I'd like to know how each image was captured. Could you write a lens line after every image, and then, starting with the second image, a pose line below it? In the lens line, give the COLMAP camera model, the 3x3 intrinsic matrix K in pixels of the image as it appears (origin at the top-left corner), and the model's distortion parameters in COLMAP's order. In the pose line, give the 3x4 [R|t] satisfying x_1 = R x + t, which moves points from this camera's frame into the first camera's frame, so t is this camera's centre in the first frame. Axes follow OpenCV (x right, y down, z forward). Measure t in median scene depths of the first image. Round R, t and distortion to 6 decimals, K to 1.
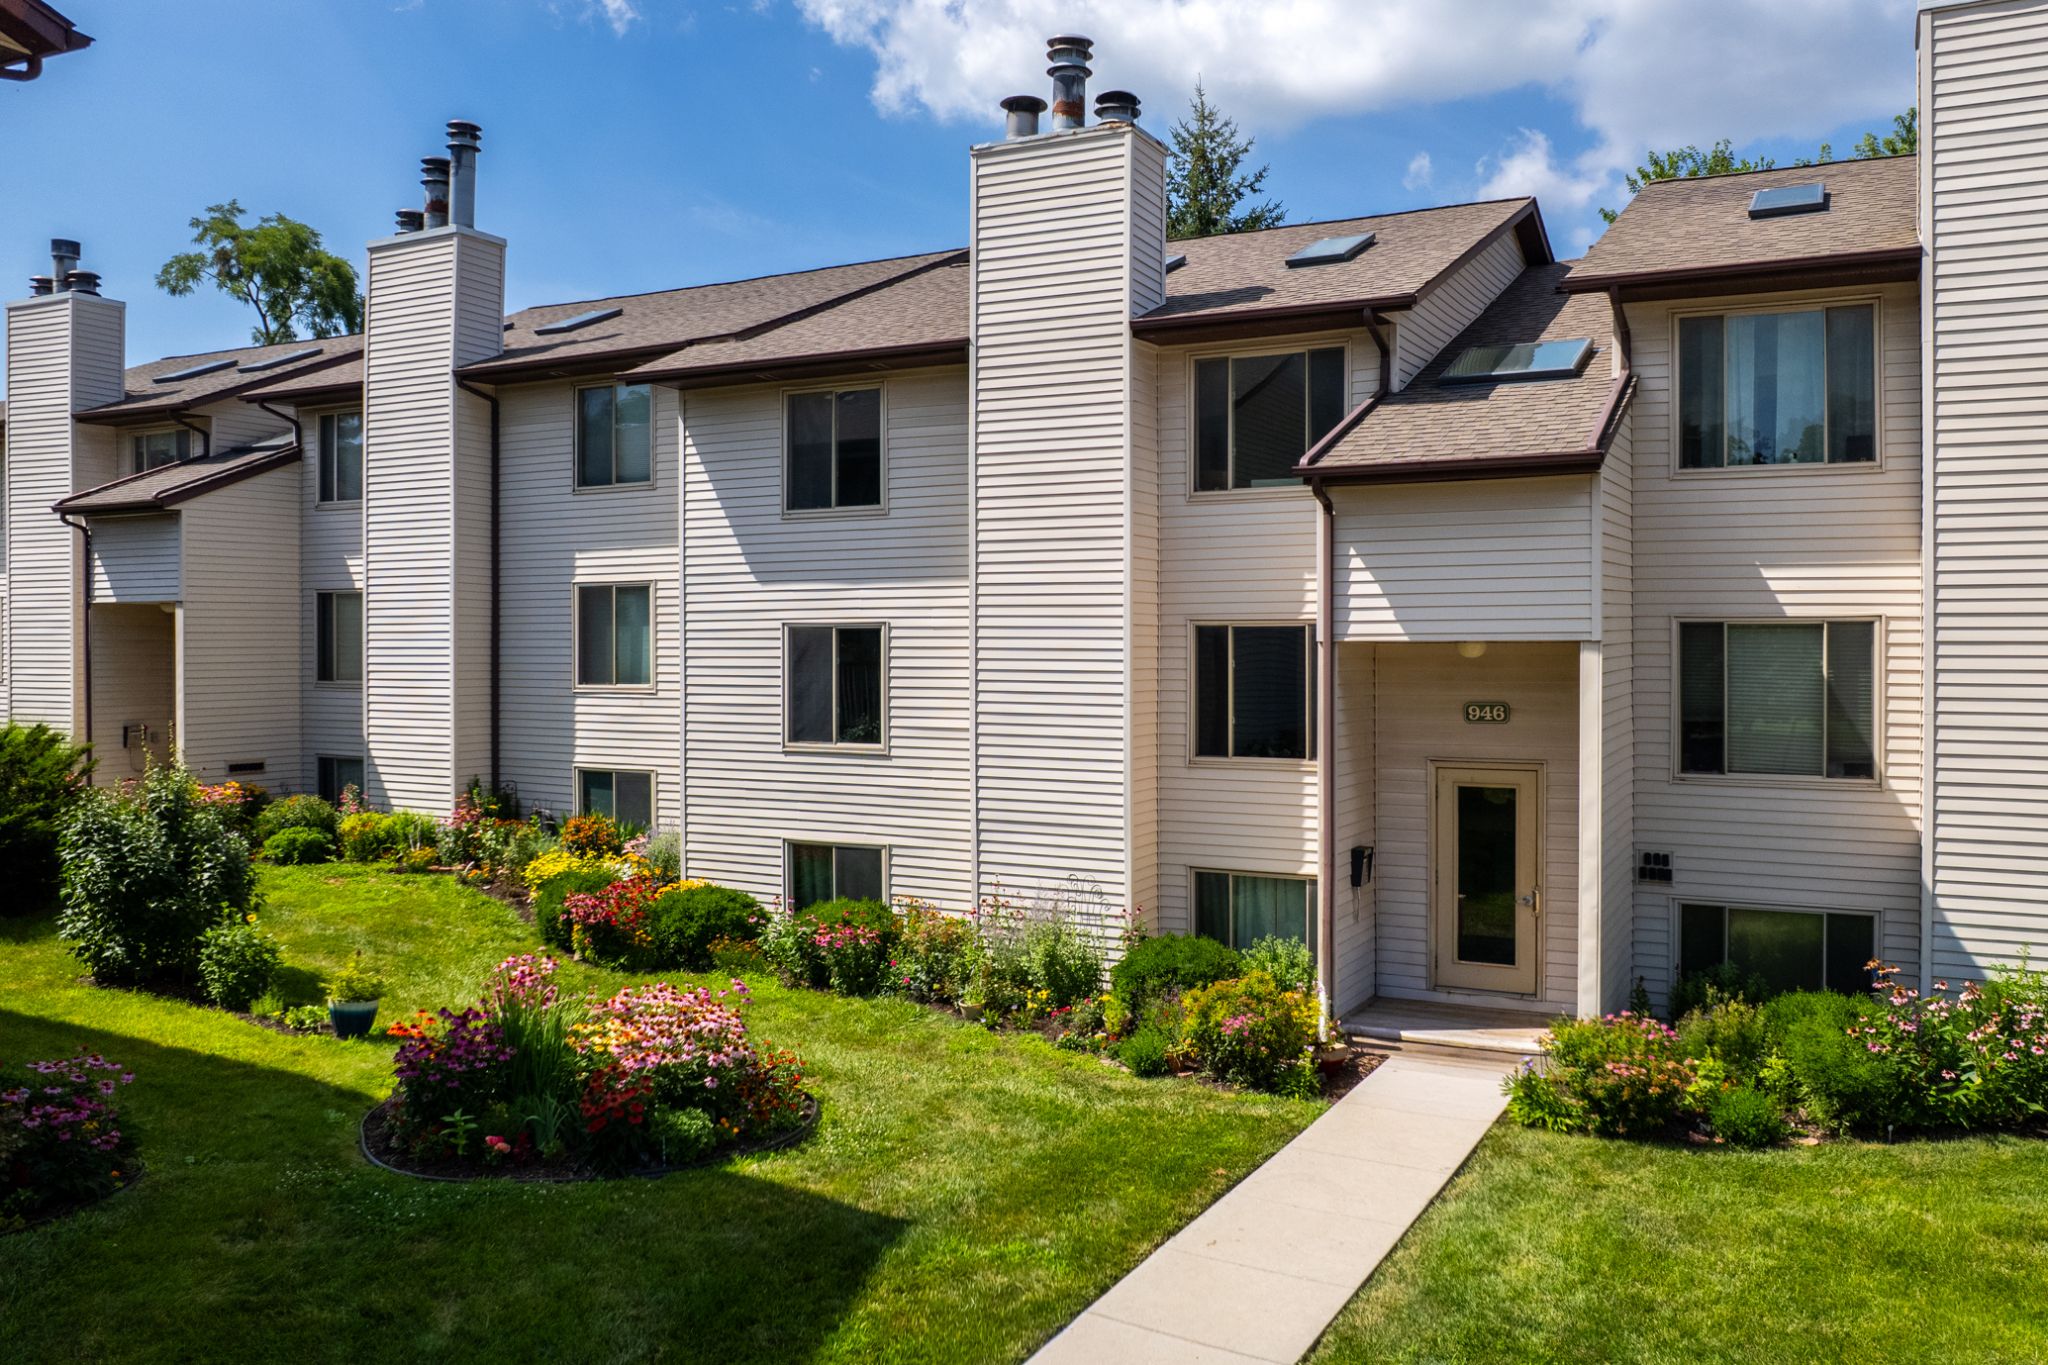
lens RADIAL K [[1529.2, 0, 1151.5], [0, 1529.2, 652.9], [0, 0, 1]] dist [-0.041844, 0.002440]
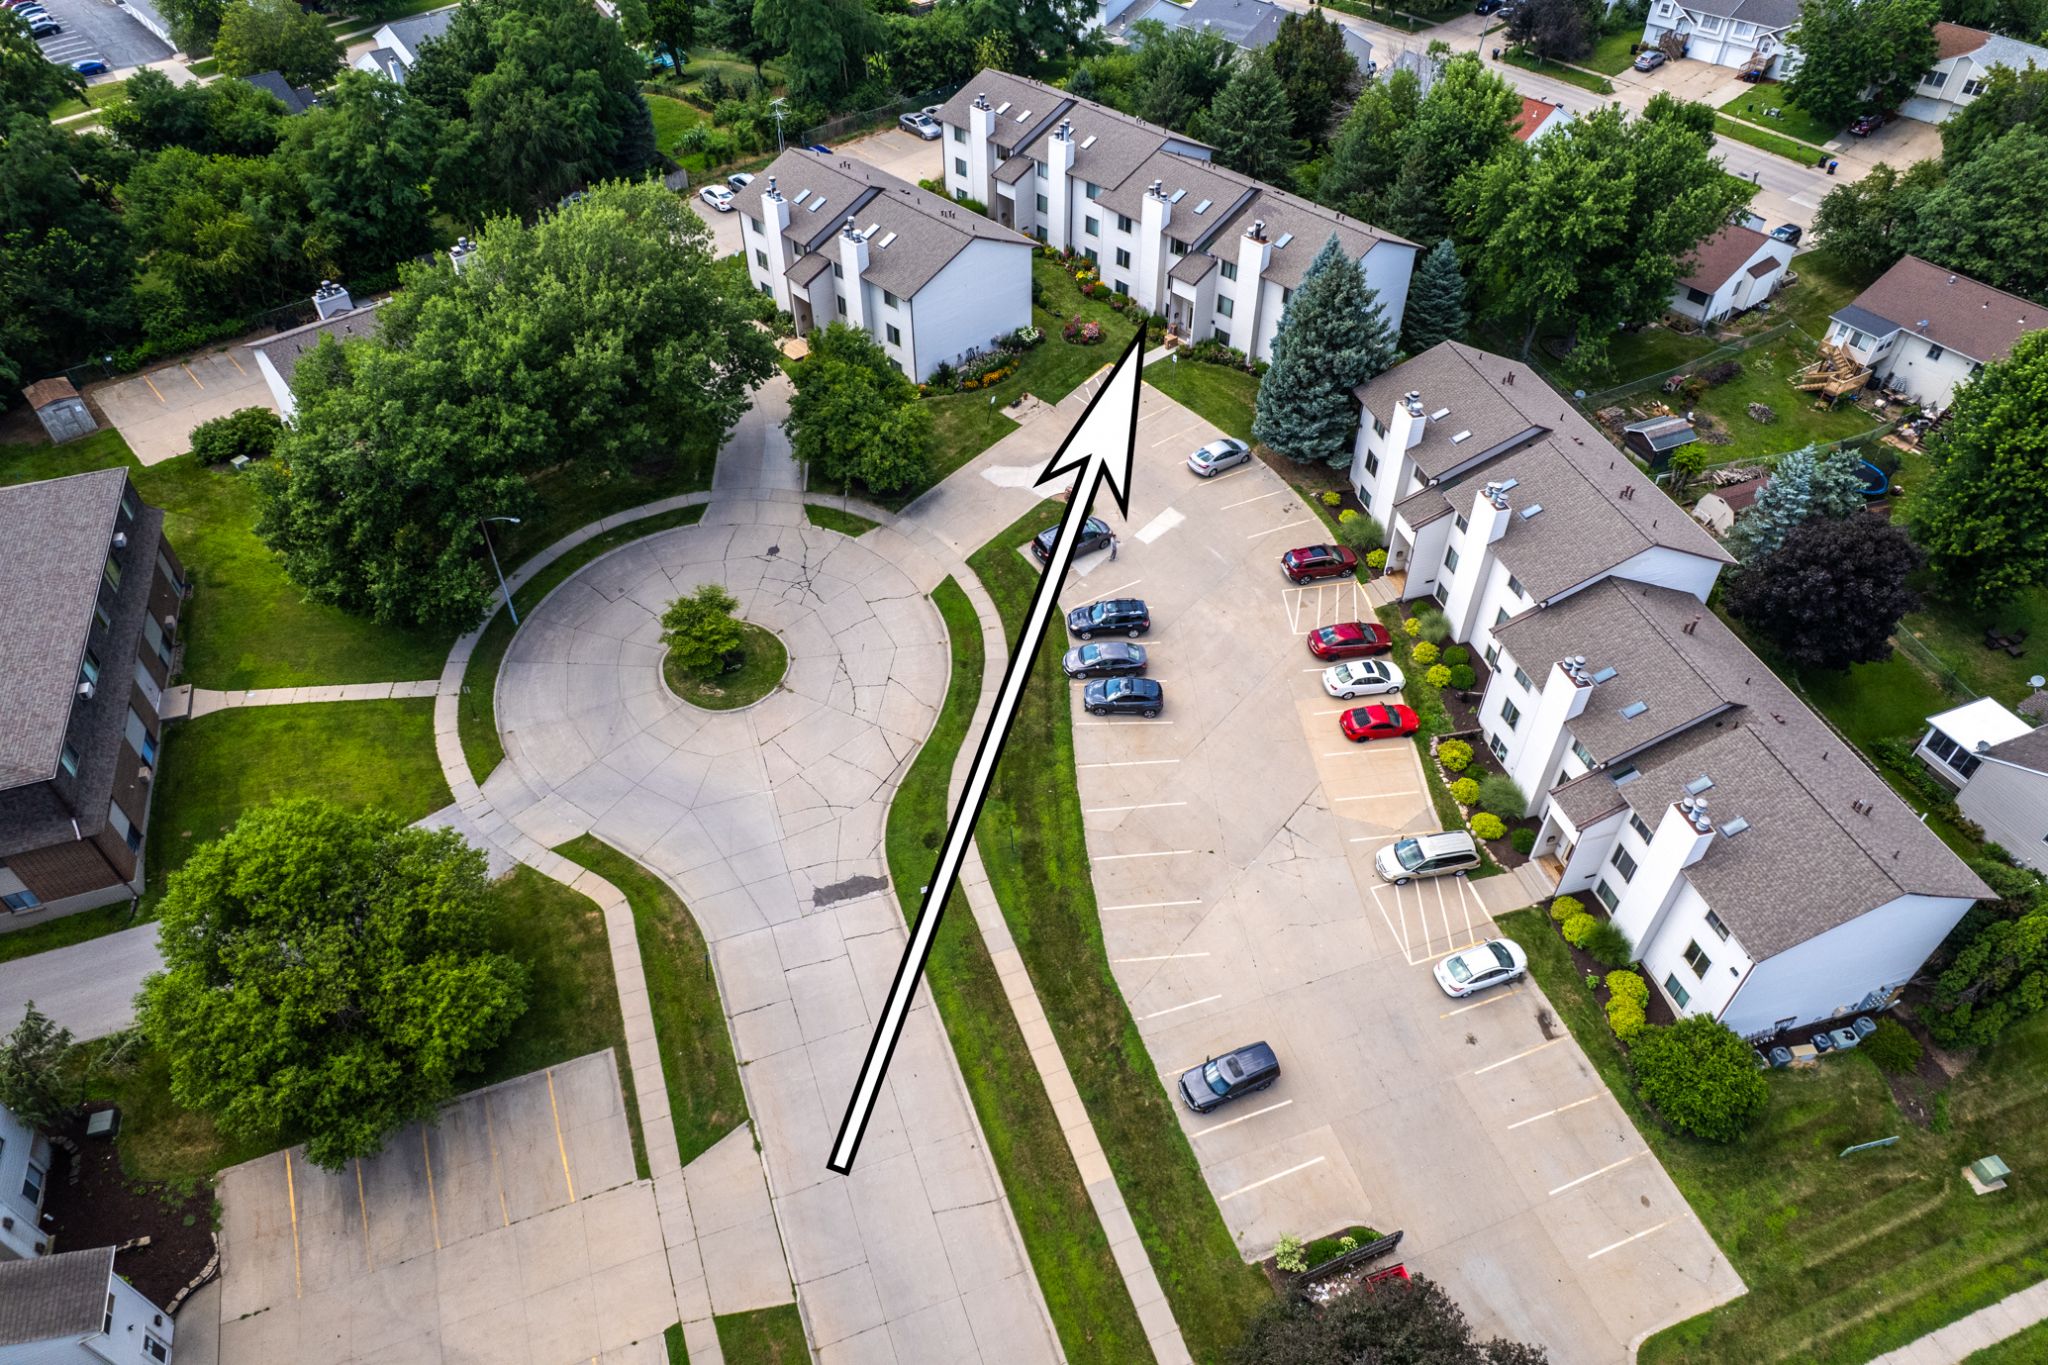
lens RADIAL K [[1311.2, 0, 1030.6], [0, 1311.2, 703.7], [0, 0, 1]] dist [-0.076004, 0.073453]
pose [[0.921846, 0.268186, -0.279780, 1.613629], [-0.001198, 0.723875, 0.689930, -2.642575], [0.387556, -0.635674, 0.667622, -4.386887]]
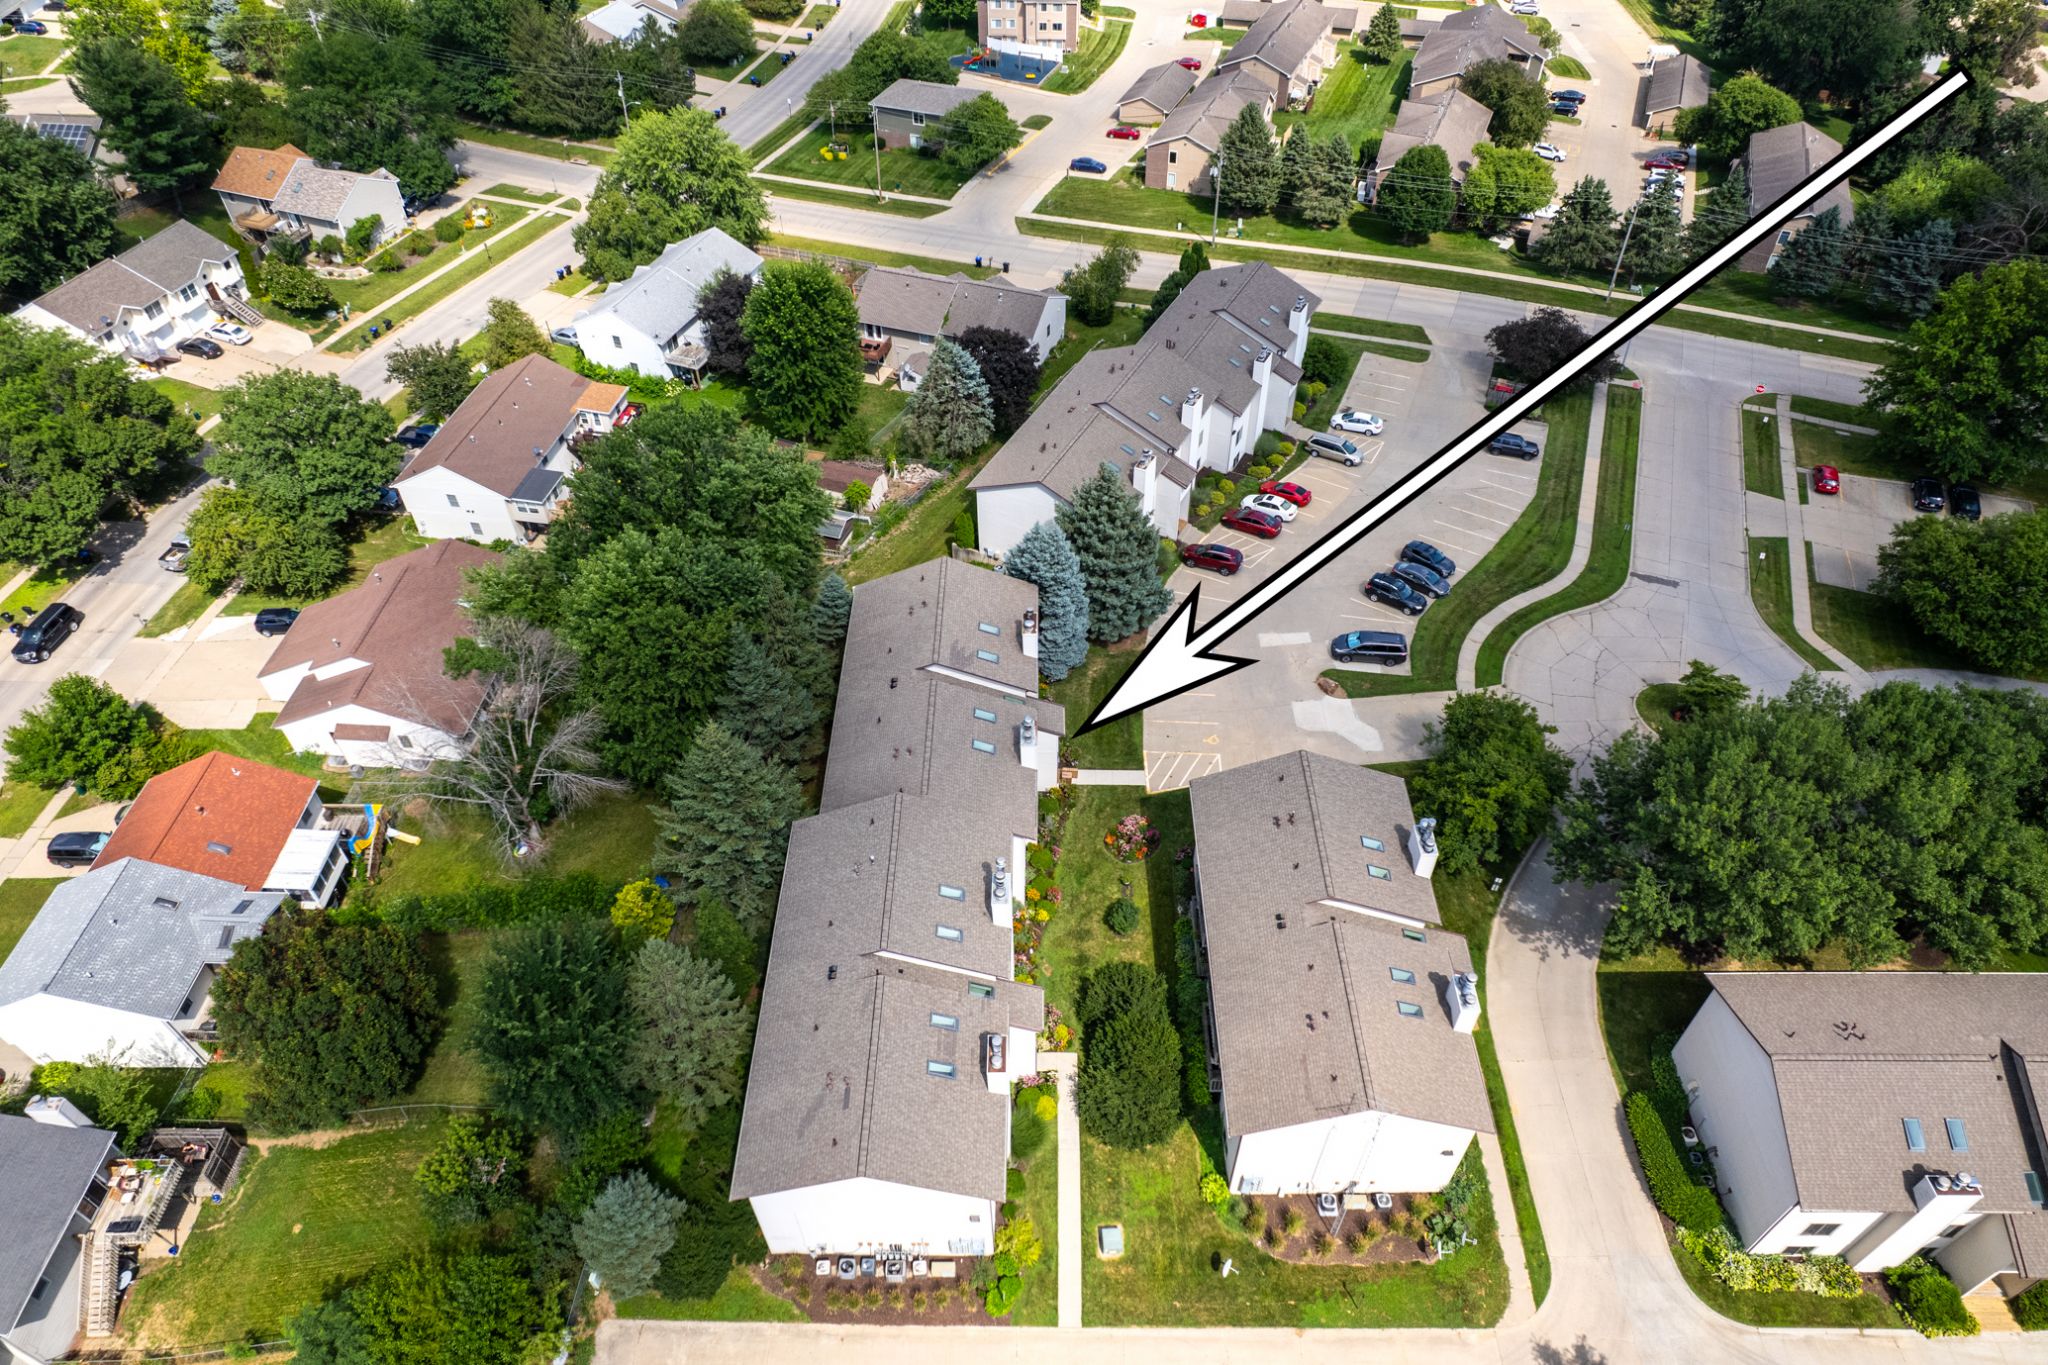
lens RADIAL K [[1311.2, 0, 1030.6], [0, 1311.2, 703.7], [0, 0, 1]] dist [-0.076004, 0.073453]
pose [[-0.414289, -0.646551, 0.640576, -2.913145], [0.018076, 0.697833, 0.716033, -3.661338], [-0.909966, 0.308223, -0.277417, 2.247892]]
